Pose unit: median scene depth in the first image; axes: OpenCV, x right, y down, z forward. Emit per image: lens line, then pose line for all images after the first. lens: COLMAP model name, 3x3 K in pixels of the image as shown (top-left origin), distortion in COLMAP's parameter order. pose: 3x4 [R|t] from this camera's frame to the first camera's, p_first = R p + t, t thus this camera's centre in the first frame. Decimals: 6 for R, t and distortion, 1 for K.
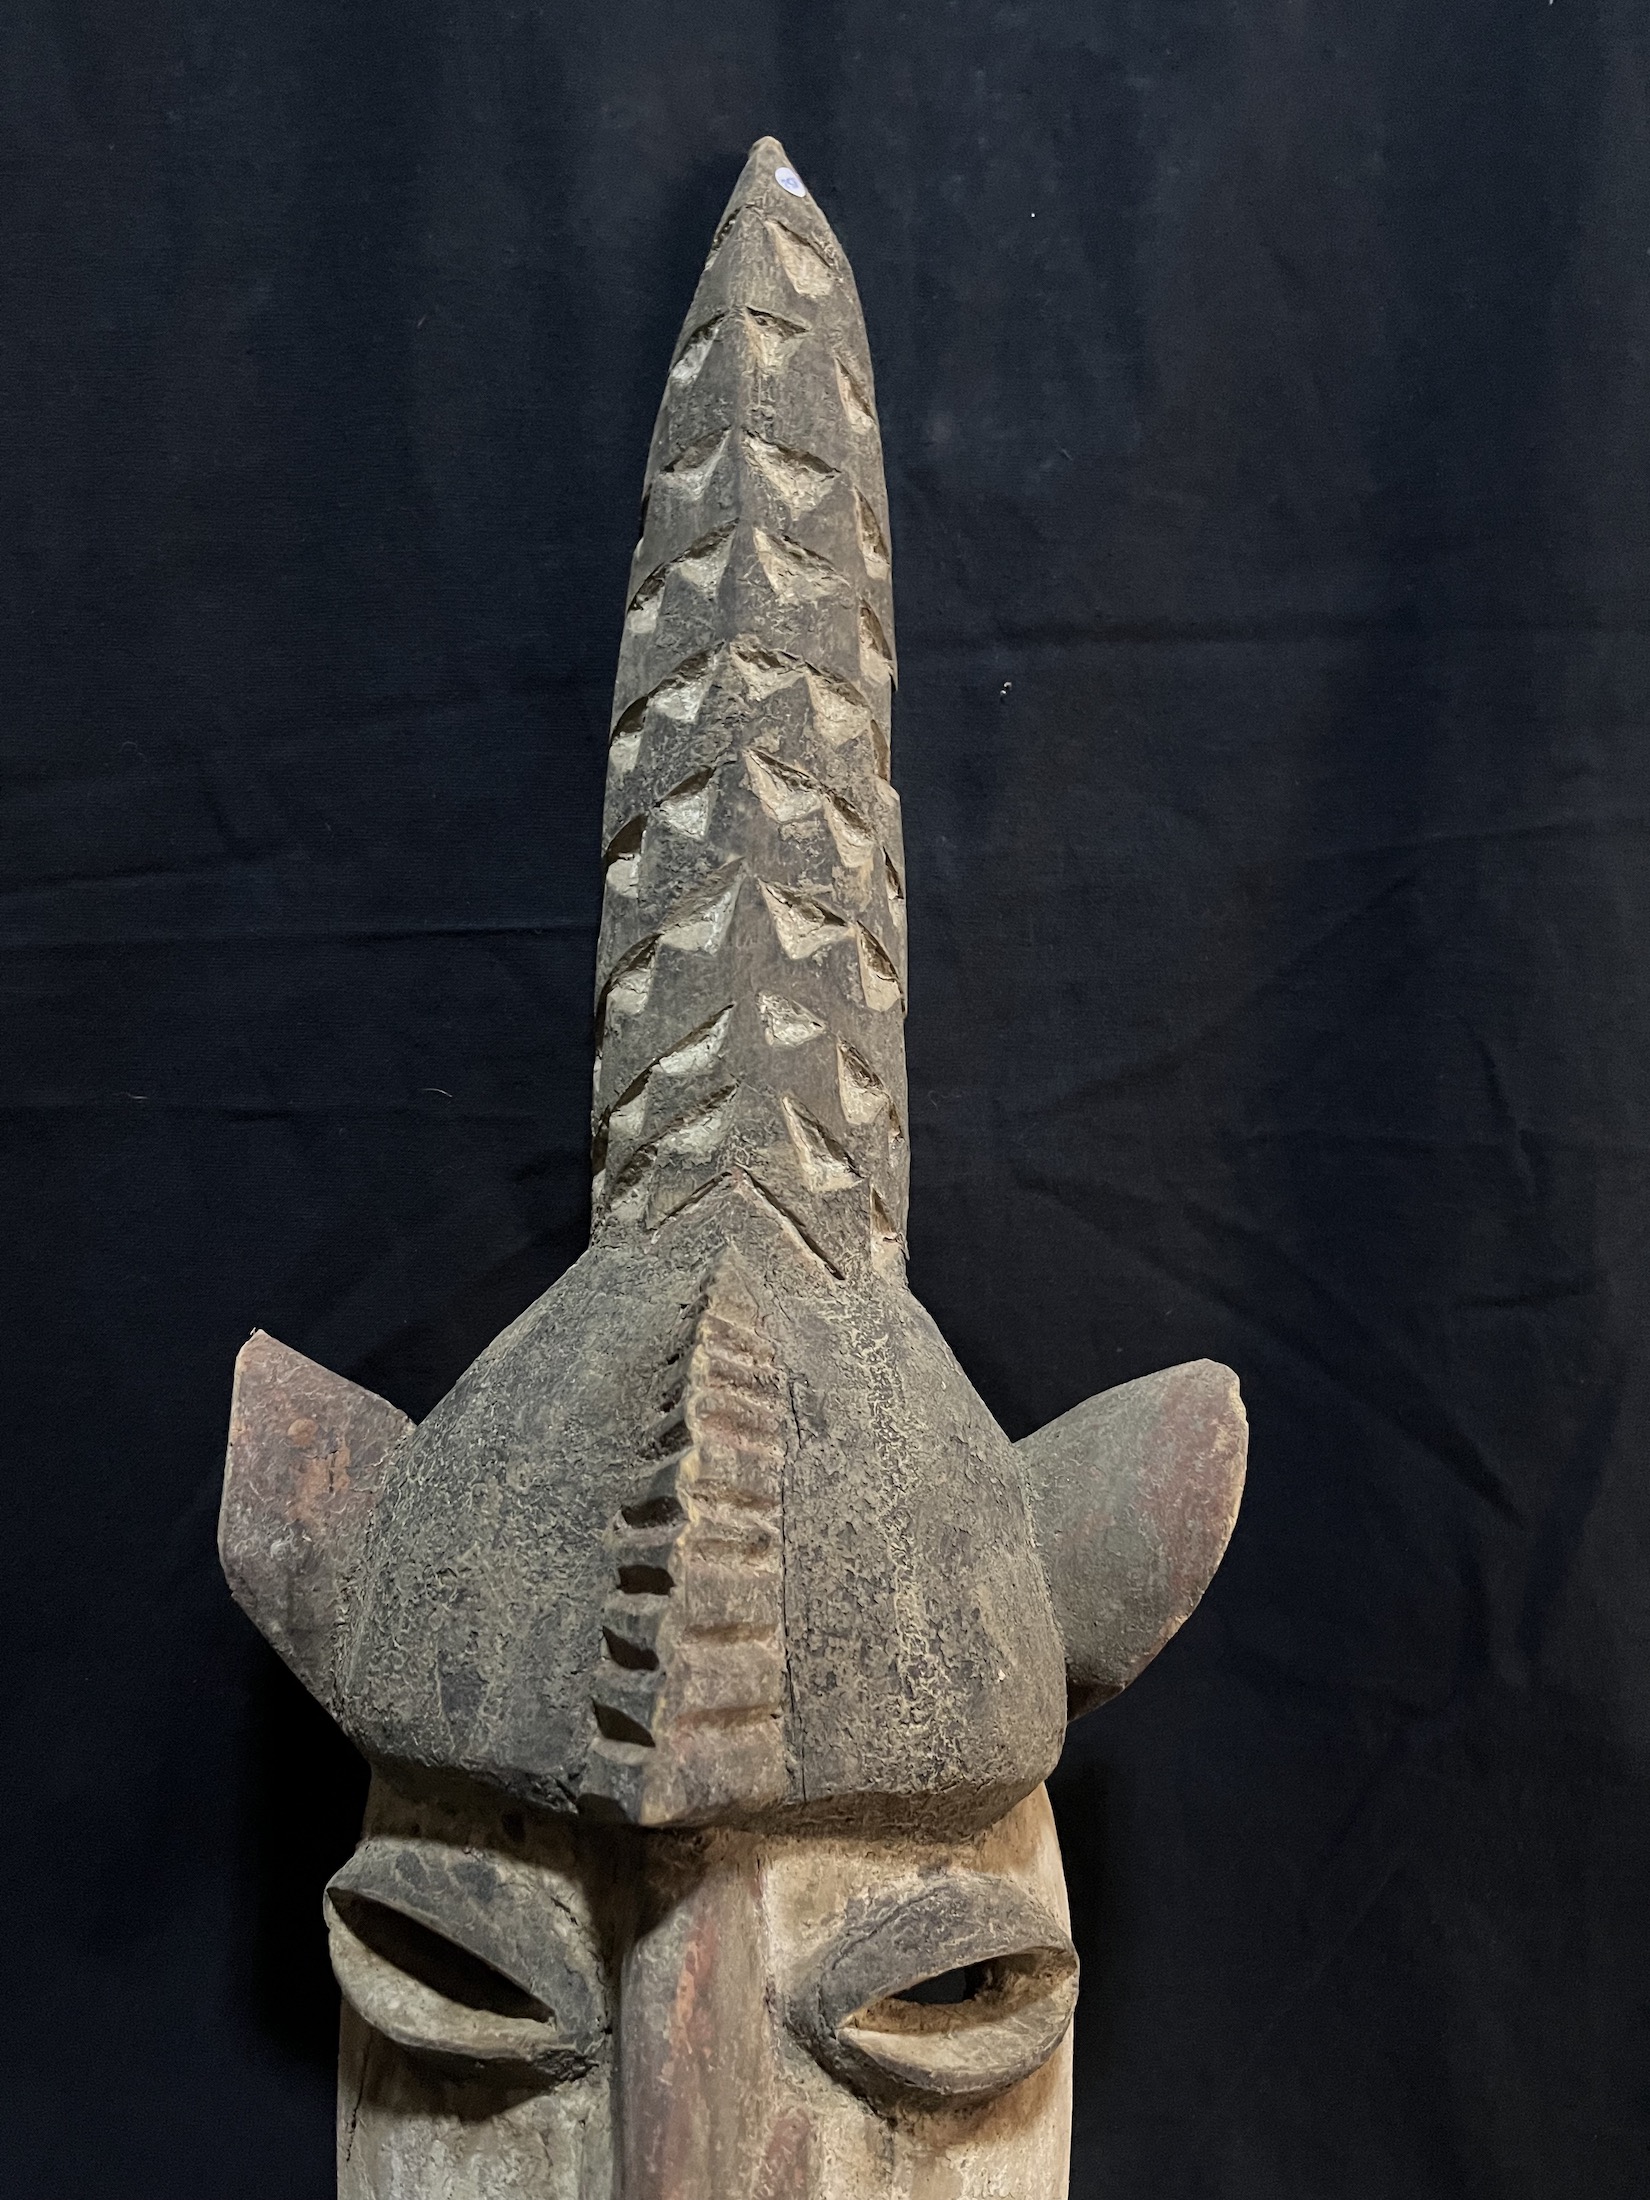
lens RADIAL K [[1698.9, 0, 825.0], [0, 1698.9, 1100.0], [0, 0, 1]] dist [-0.033822, 0.000931]
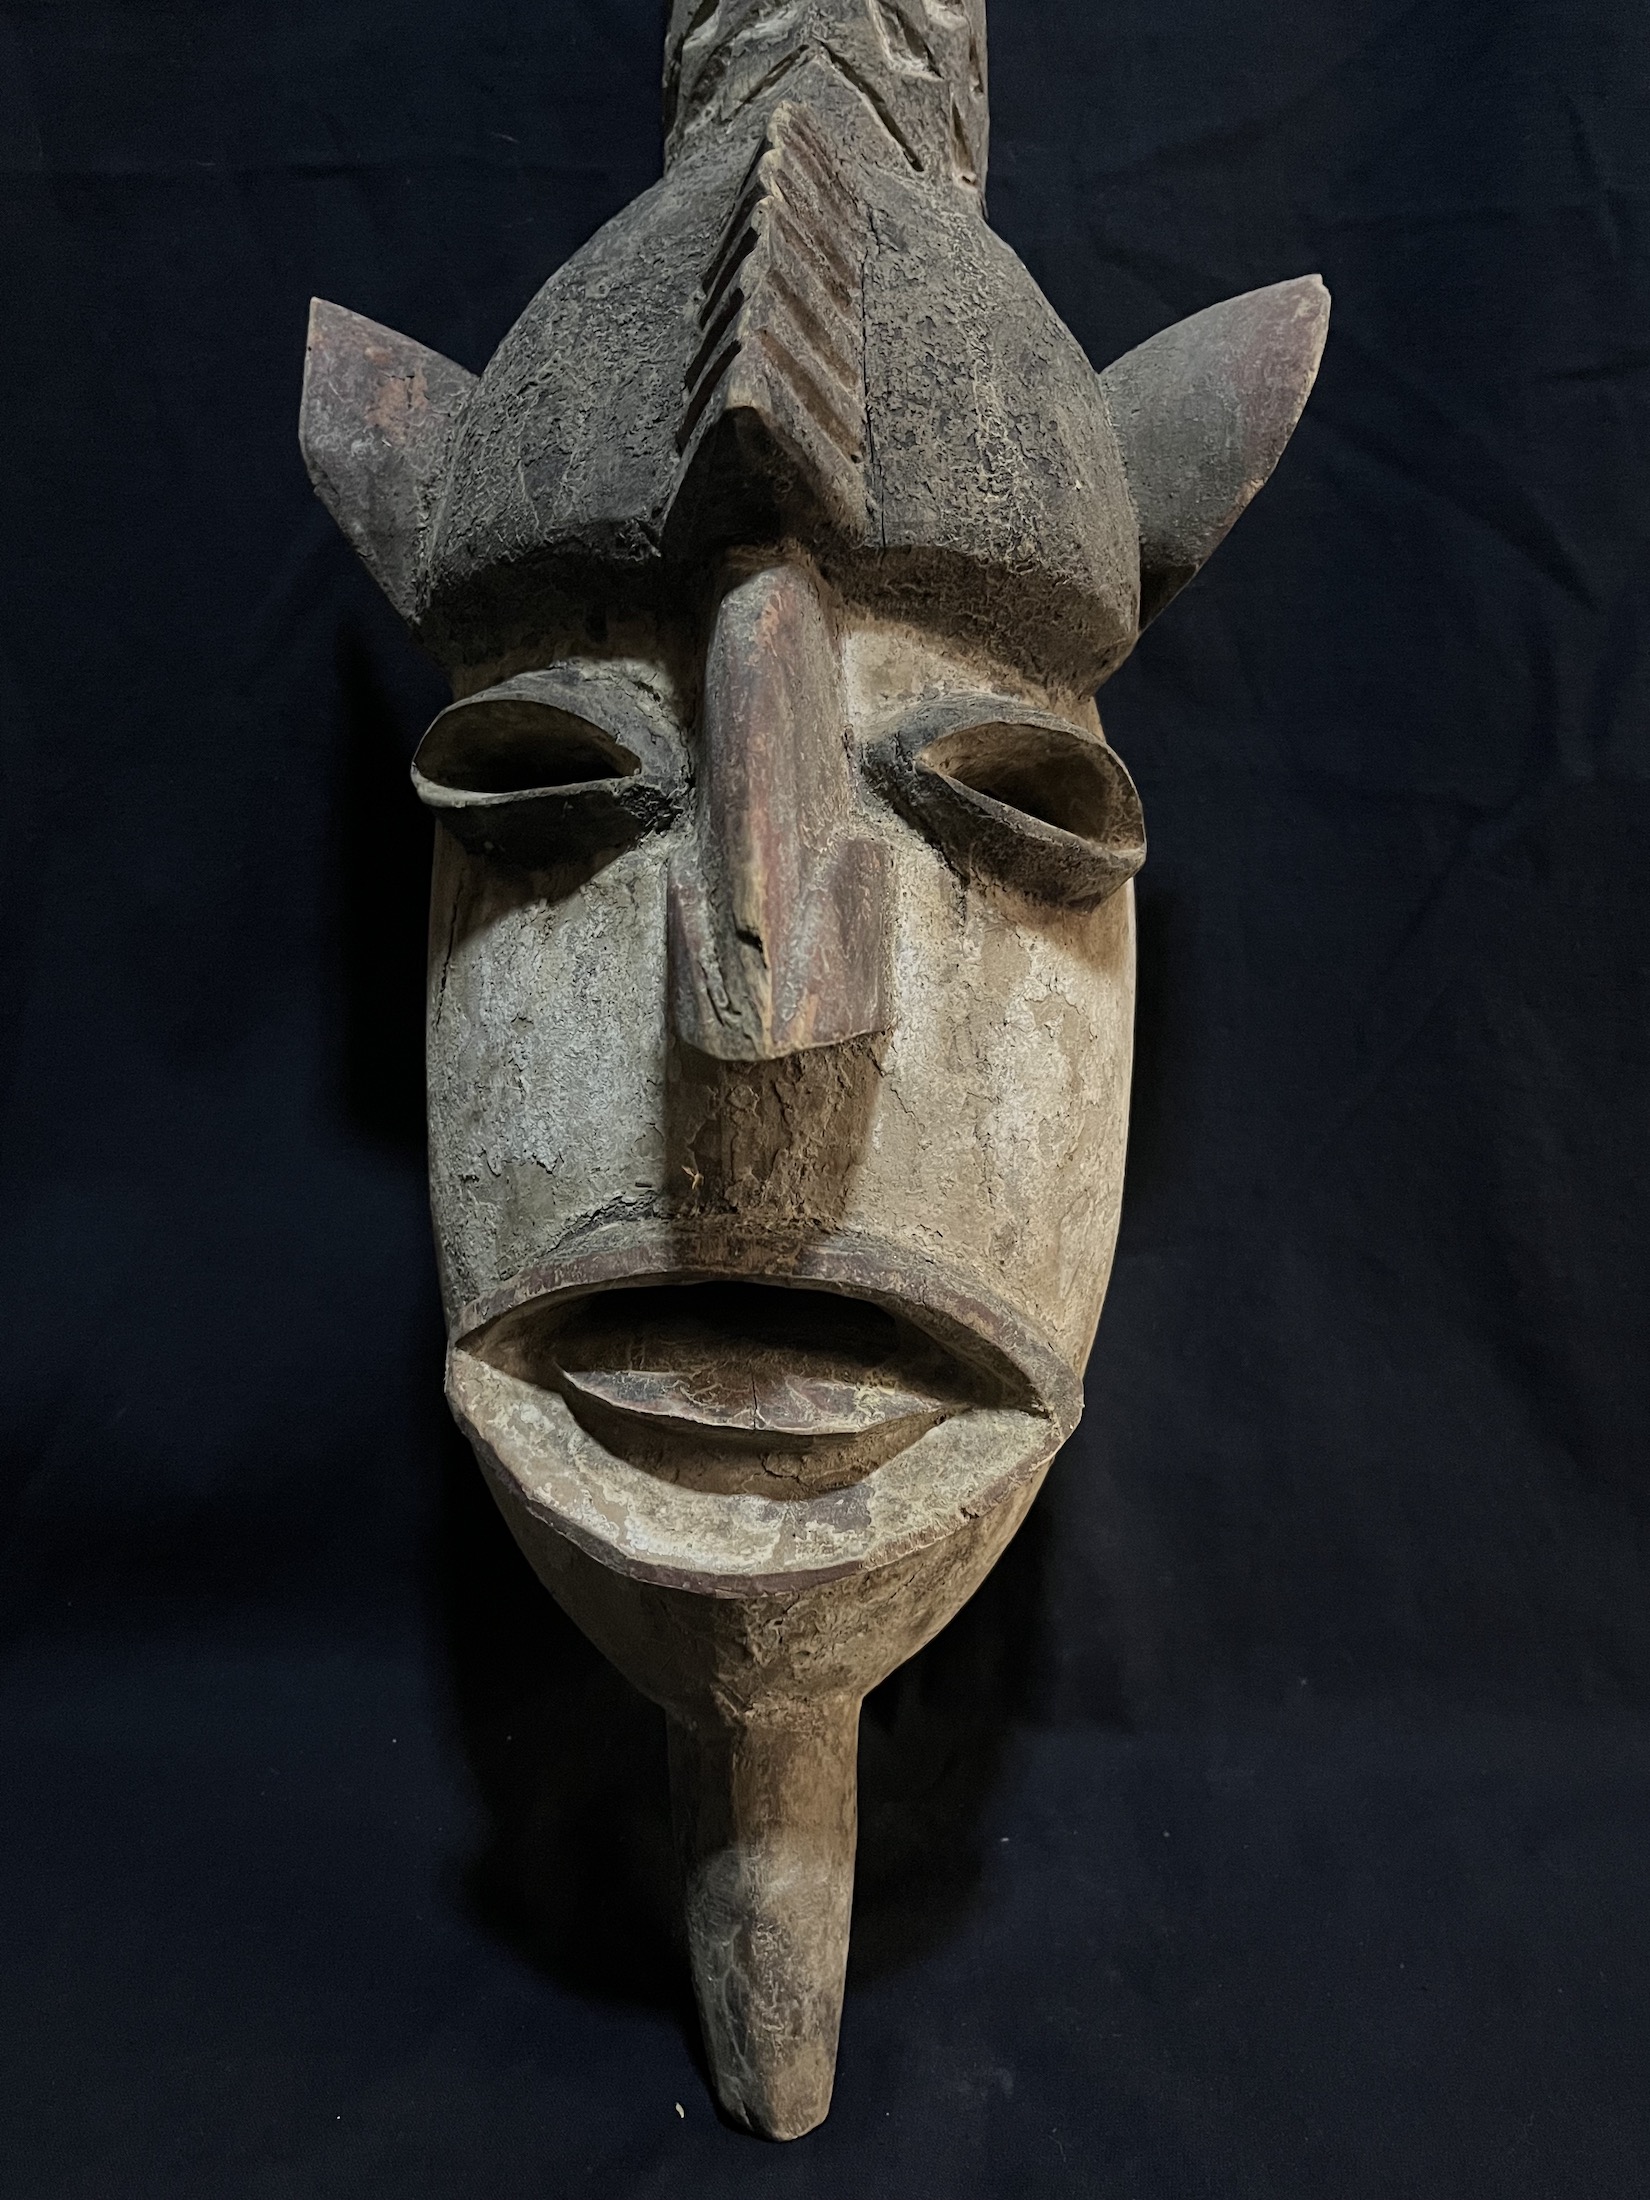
lens RADIAL K [[1698.9, 0, 825.0], [0, 1698.9, 1100.0], [0, 0, 1]] dist [-0.033822, 0.000931]
pose [[0.999587, 0.008762, -0.027363, -0.015478], [-0.004411, 0.987871, 0.155217, 0.545431], [0.028391, -0.155032, 0.987501, -0.053407]]
